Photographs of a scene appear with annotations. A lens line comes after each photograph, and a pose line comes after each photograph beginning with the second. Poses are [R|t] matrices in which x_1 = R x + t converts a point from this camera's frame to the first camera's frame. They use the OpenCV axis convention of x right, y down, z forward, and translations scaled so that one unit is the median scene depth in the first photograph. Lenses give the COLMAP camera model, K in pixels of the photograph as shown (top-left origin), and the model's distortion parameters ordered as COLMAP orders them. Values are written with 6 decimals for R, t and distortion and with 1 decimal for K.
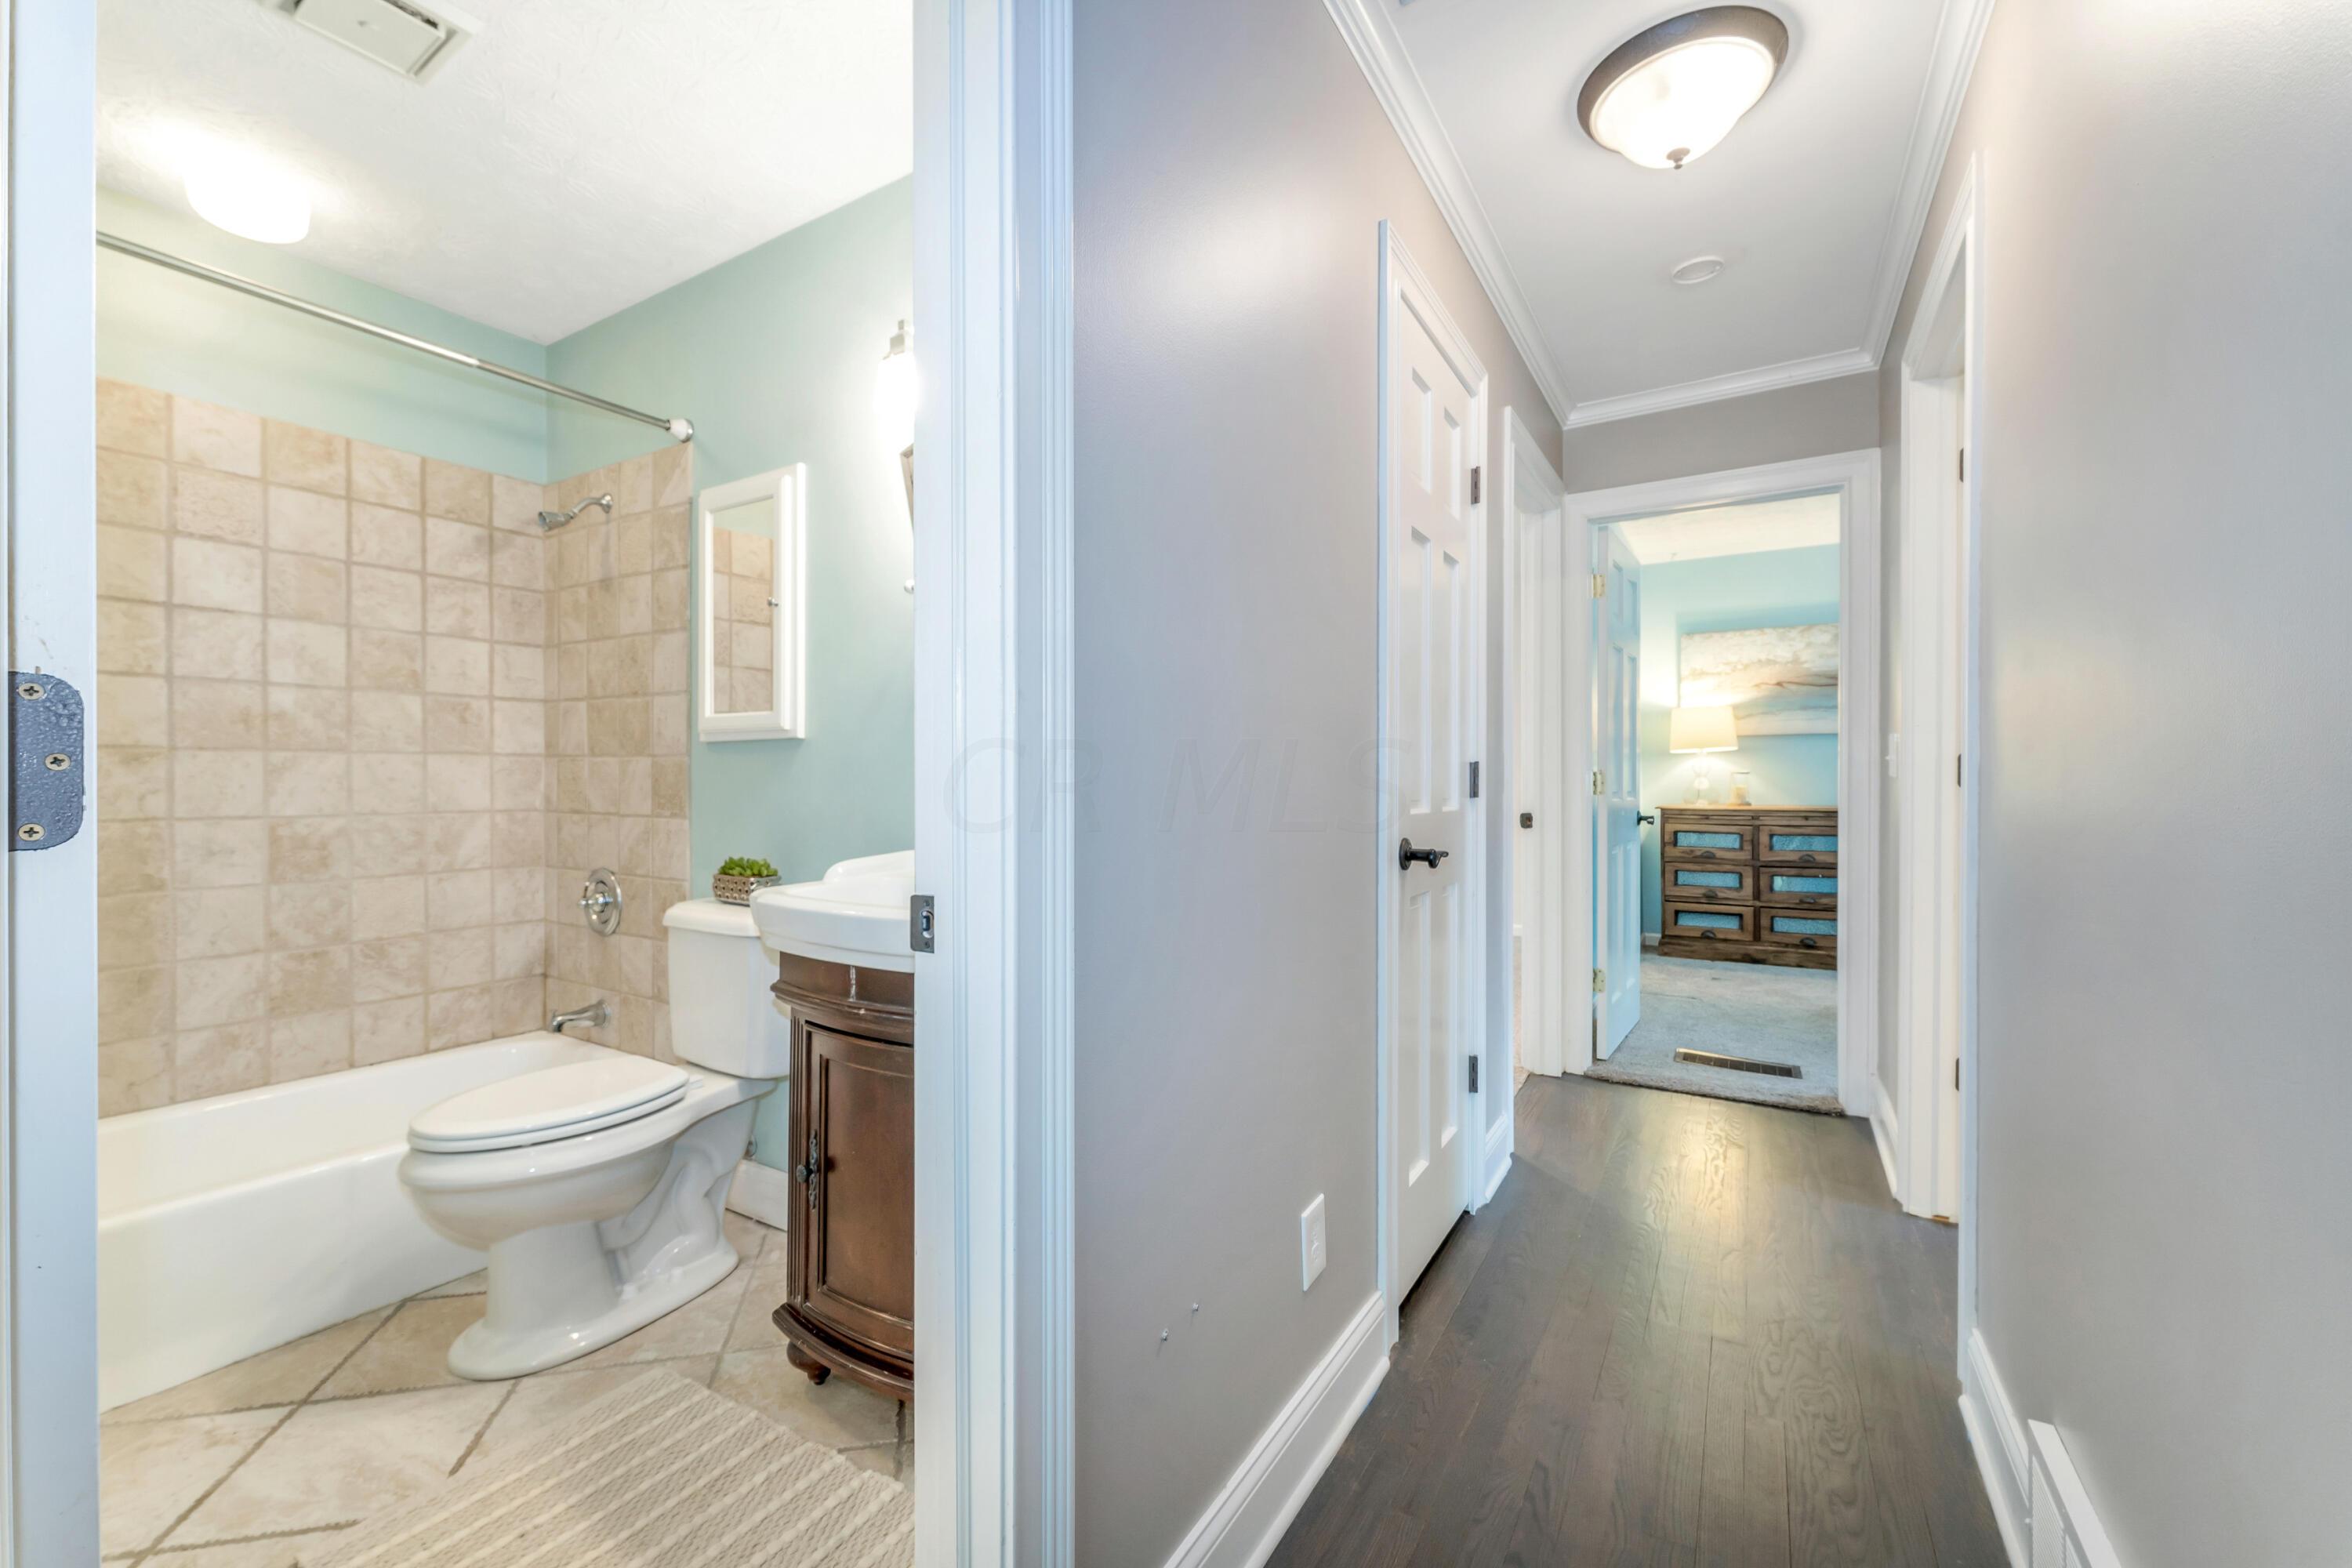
lens RADIAL K [[965.8, 0, 1166.3], [0, 965.8, 780.3], [0, 0, 1]] dist [0.001519, -0.000382]
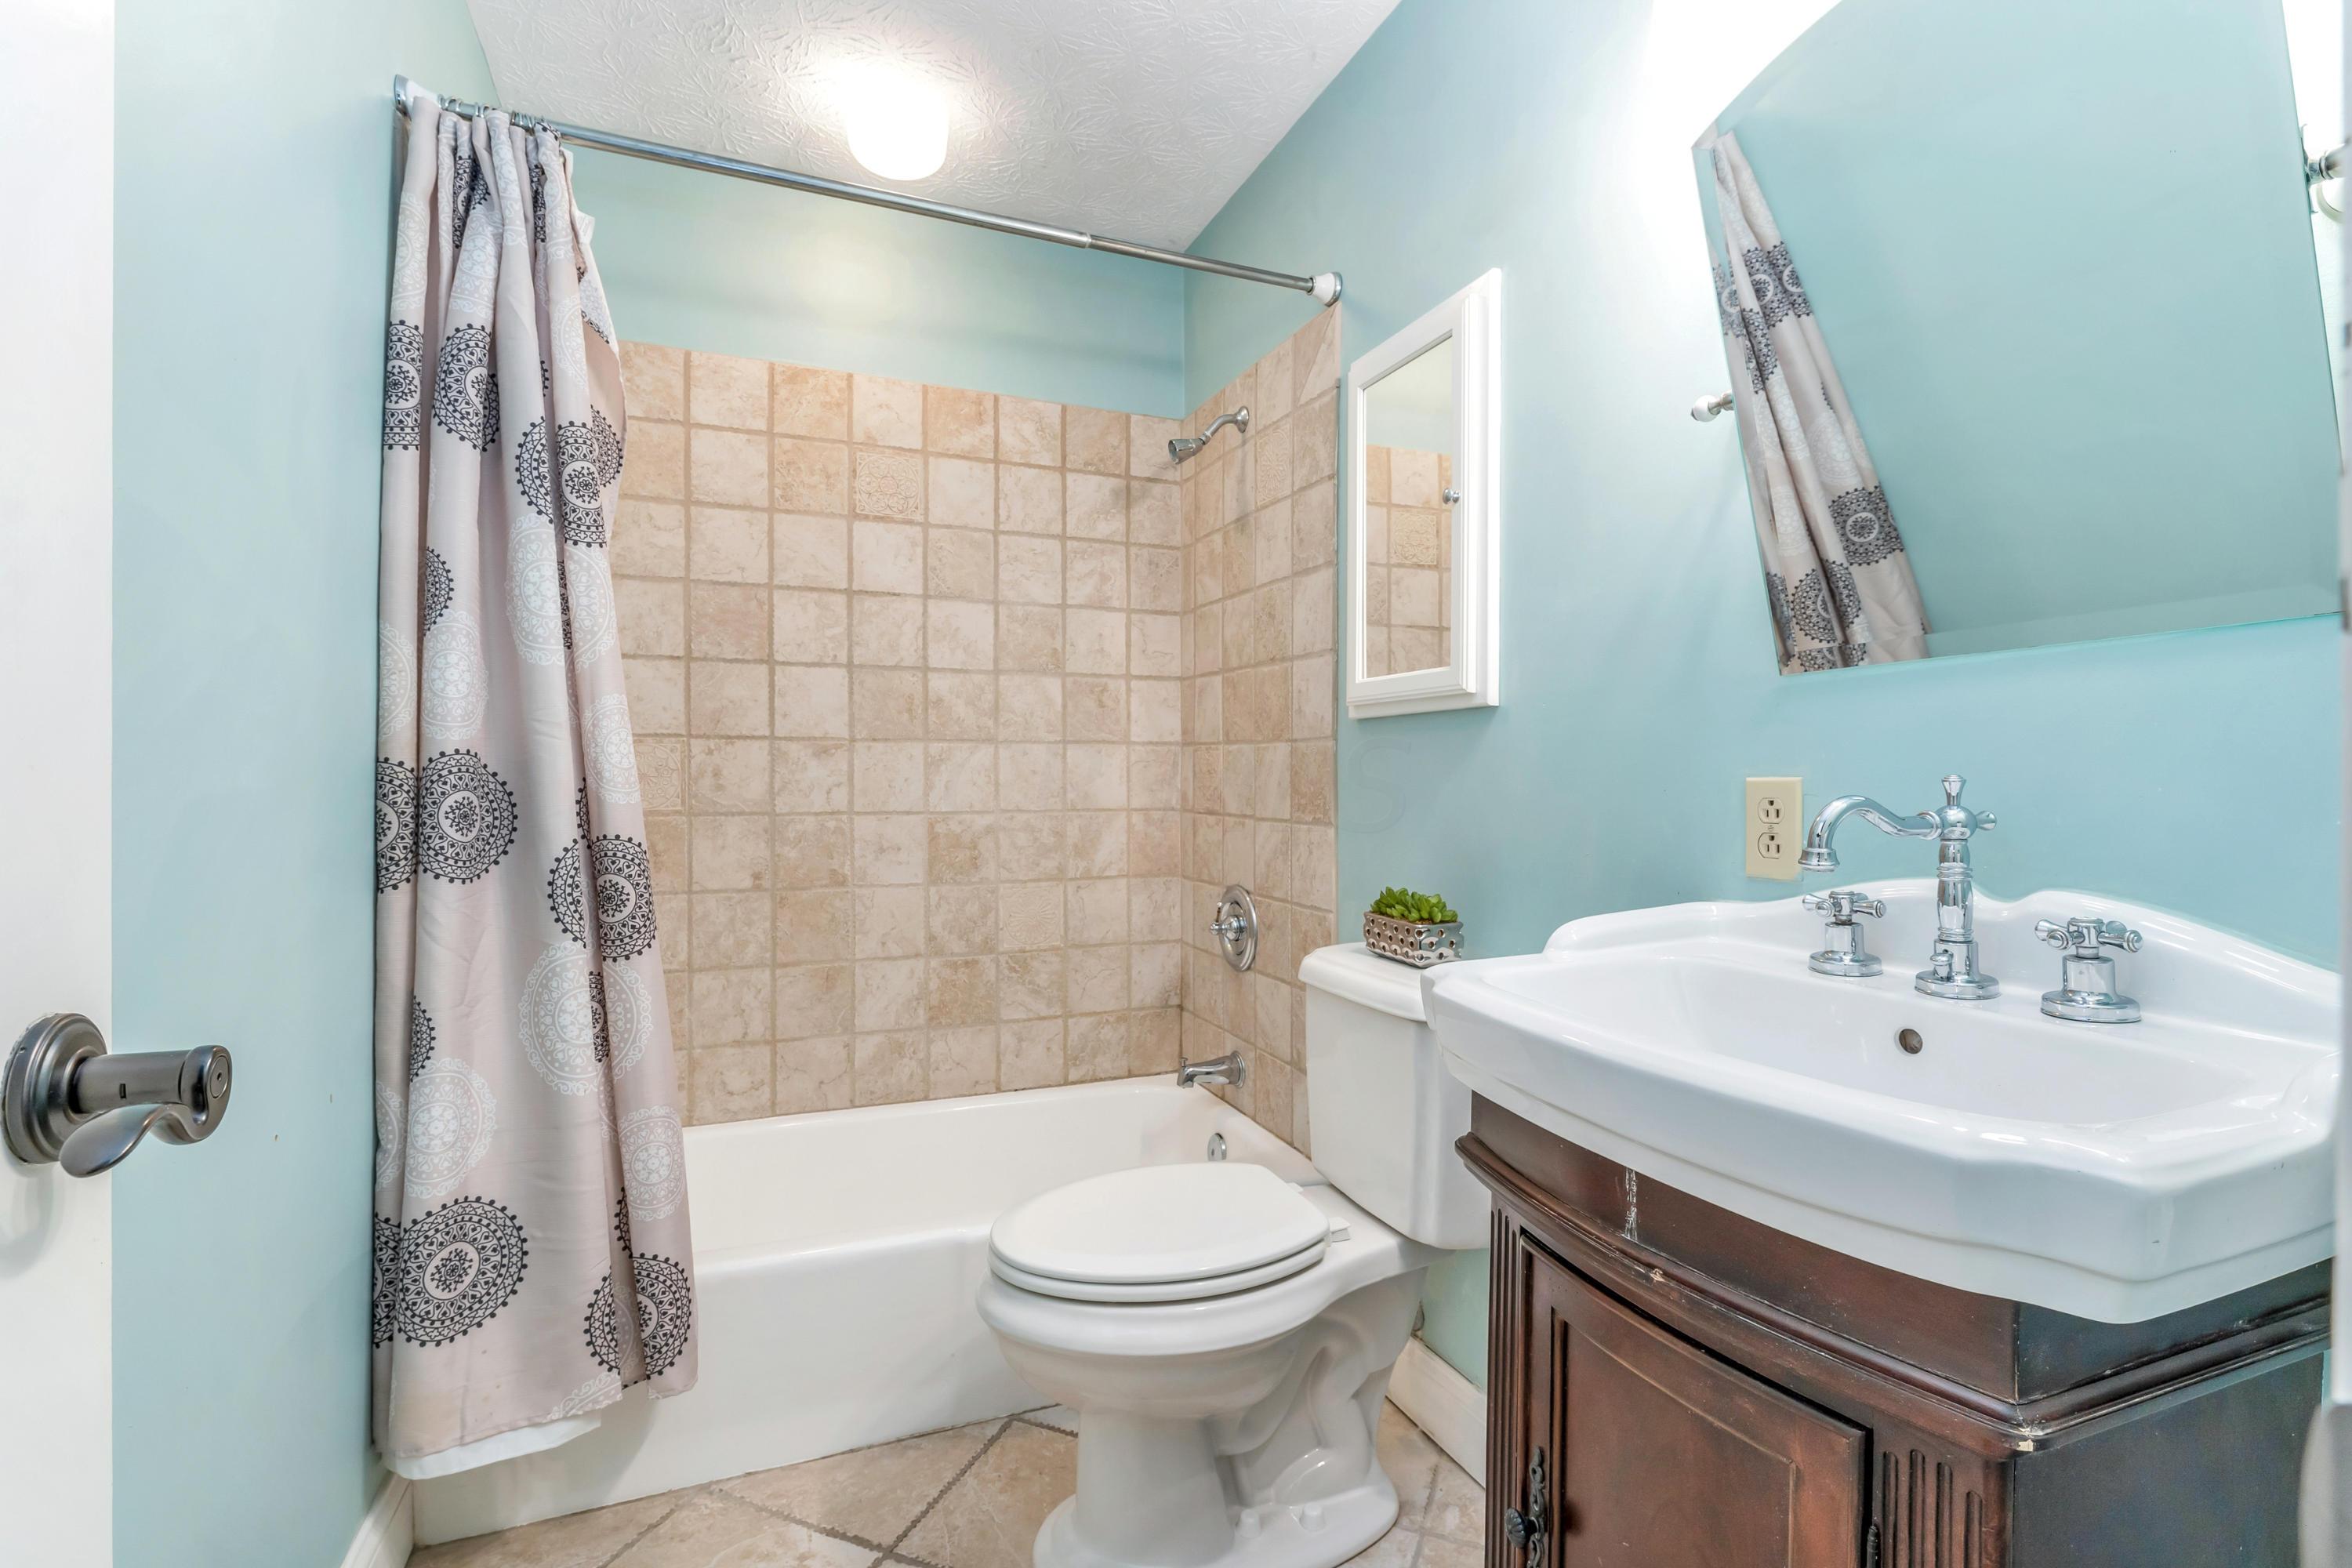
lens RADIAL K [[1079.6, 0, 1166.5], [0, 1079.6, 783.0], [0, 0, 1]] dist [0.004932, 0.000120]
pose [[0.810026, 0.004468, -0.586377, -0.133477], [-0.001150, 0.999981, 0.006030, 0.002904], [0.586393, -0.004210, 0.810016, 0.295763]]
